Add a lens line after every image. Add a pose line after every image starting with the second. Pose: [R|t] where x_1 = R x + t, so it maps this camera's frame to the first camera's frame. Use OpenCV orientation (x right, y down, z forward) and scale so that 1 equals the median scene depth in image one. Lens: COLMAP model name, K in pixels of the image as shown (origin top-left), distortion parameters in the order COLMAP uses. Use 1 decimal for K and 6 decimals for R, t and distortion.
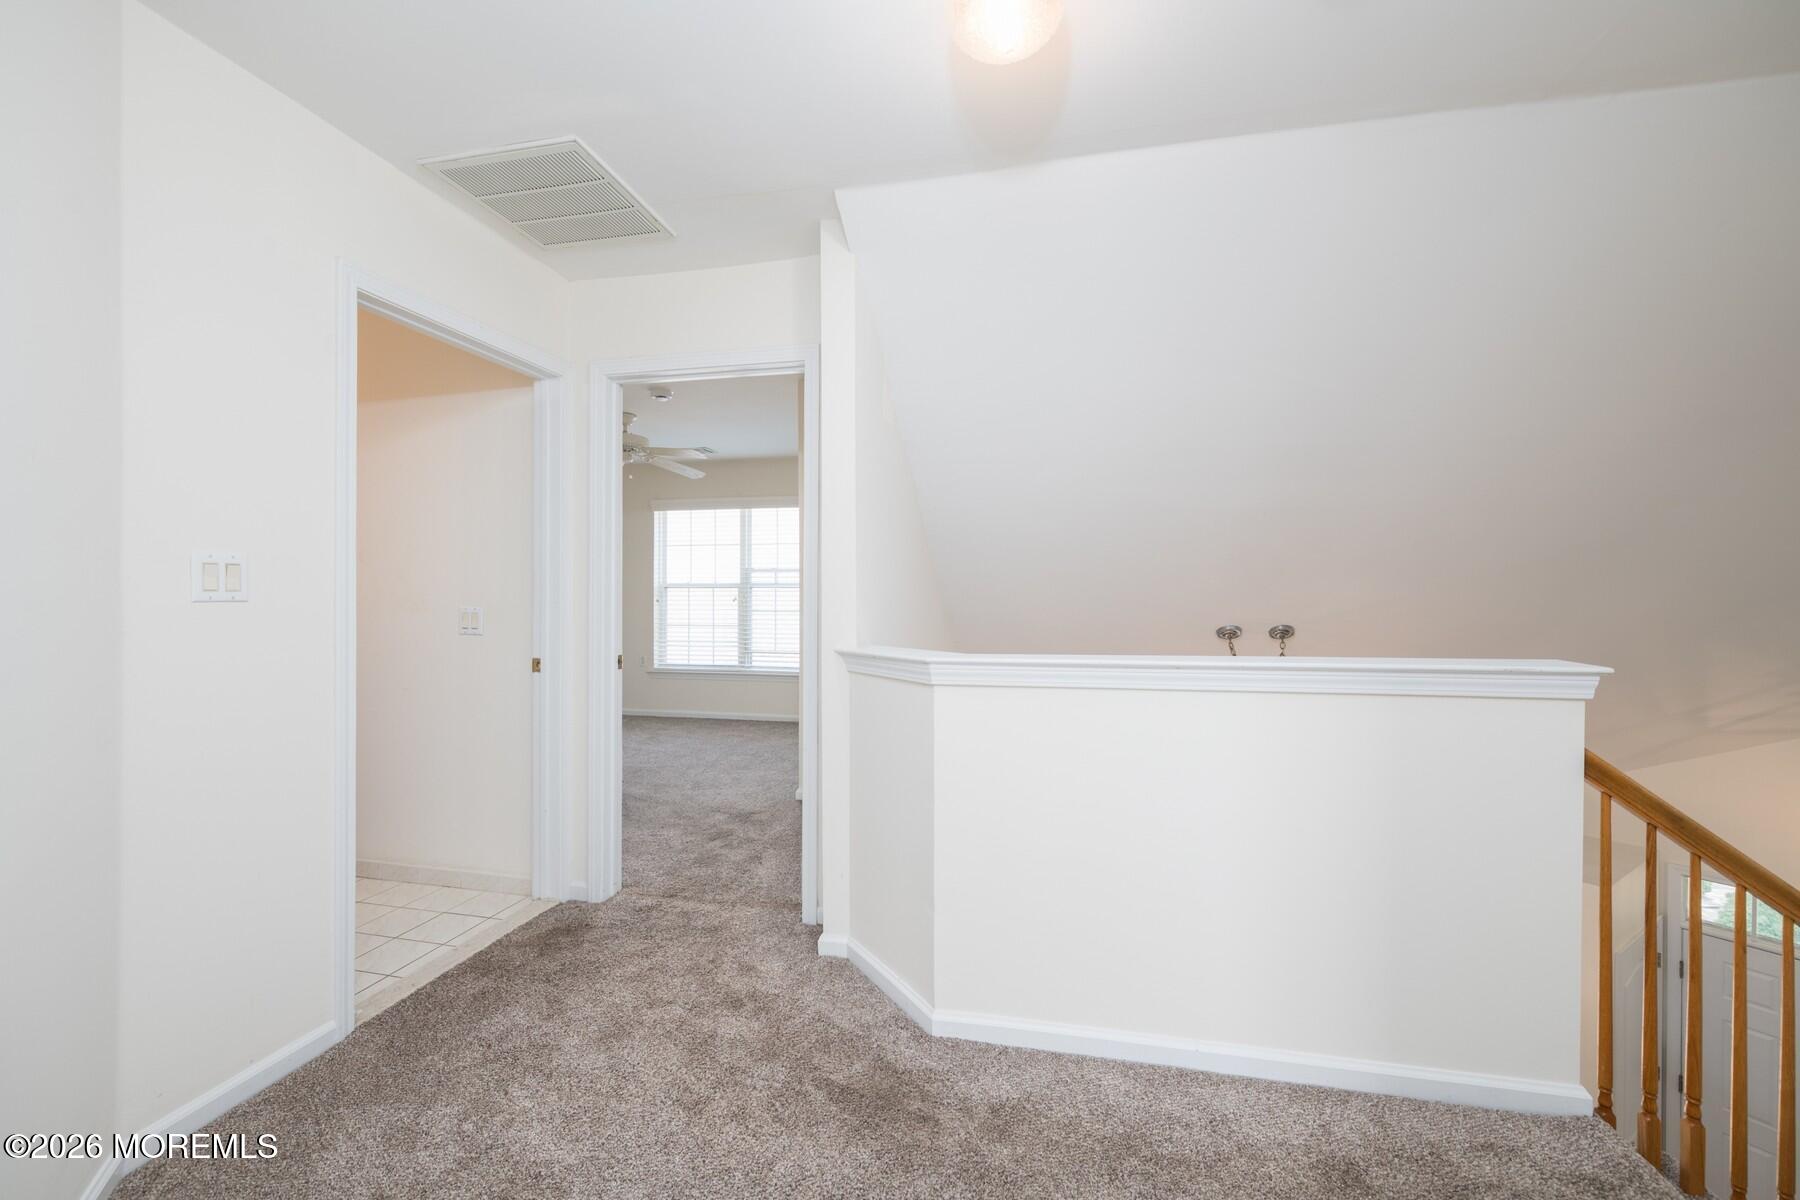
lens RADIAL K [[716.8, 0, 903.8], [0, 716.8, 599.2], [0, 0, 1]] dist [-0.002934, -0.001122]
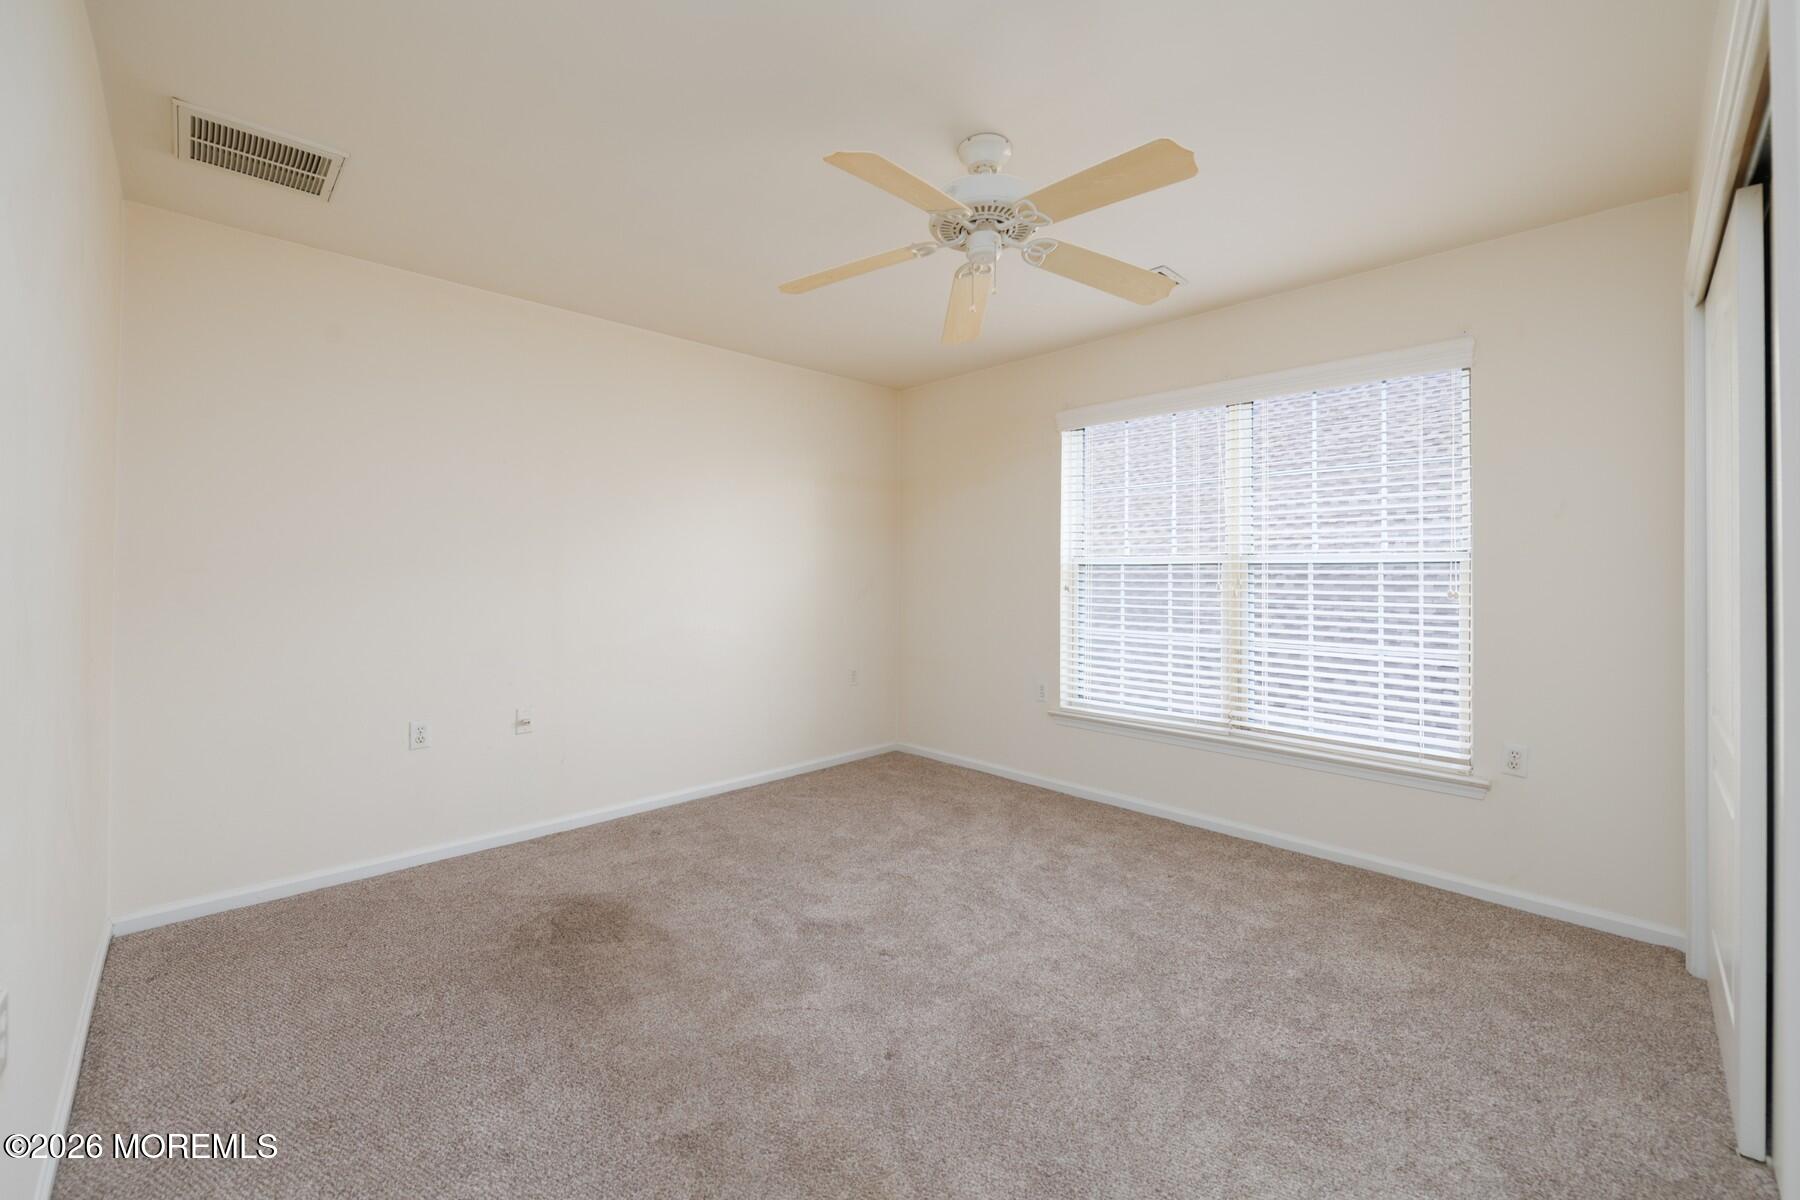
lens RADIAL K [[716.8, 0, 899.0], [0, 716.8, 592.0], [0, 0, 1]] dist [-0.002934, -0.001122]
pose [[0.840599, 0.004393, -0.541640, -0.149512], [-0.004172, 0.999990, 0.001635, 0.004522], [0.541642, 0.000885, 0.840609, 0.454987]]
